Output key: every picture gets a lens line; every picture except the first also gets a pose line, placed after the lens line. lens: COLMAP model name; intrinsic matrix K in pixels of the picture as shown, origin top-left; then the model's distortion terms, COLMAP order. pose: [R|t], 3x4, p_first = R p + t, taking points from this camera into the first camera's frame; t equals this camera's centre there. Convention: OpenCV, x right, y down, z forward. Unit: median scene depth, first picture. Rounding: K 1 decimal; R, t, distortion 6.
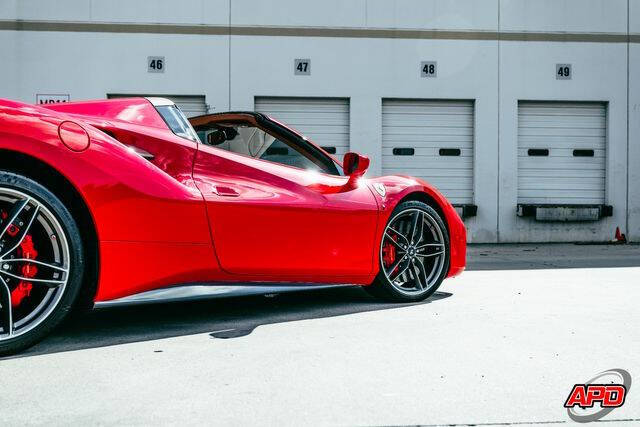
lens RADIAL K [[778.5, 0, 340.2], [0, 778.5, 212.5], [0, 0, 1]] dist [0.014340, 0.012024]
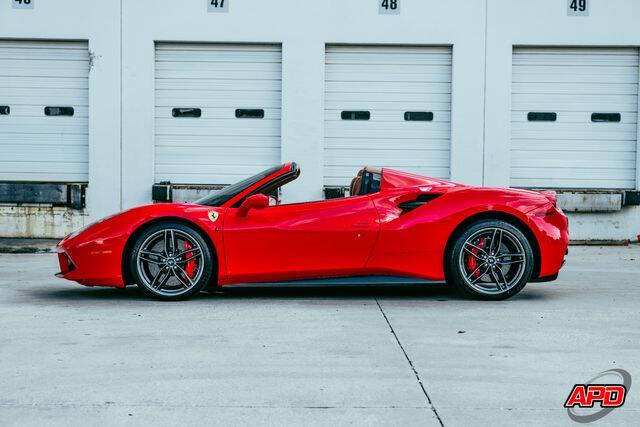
lens RADIAL K [[1033.5, 0, 320.0], [0, 1033.5, 213.5], [0, 0, 1]] dist [0.032243, 0.069653]
pose [[0.995541, 0.012913, -0.093441, 0.142330], [-0.011433, 0.999801, 0.016356, -0.000084], [0.093633, -0.015215, 0.995491, 0.013324]]
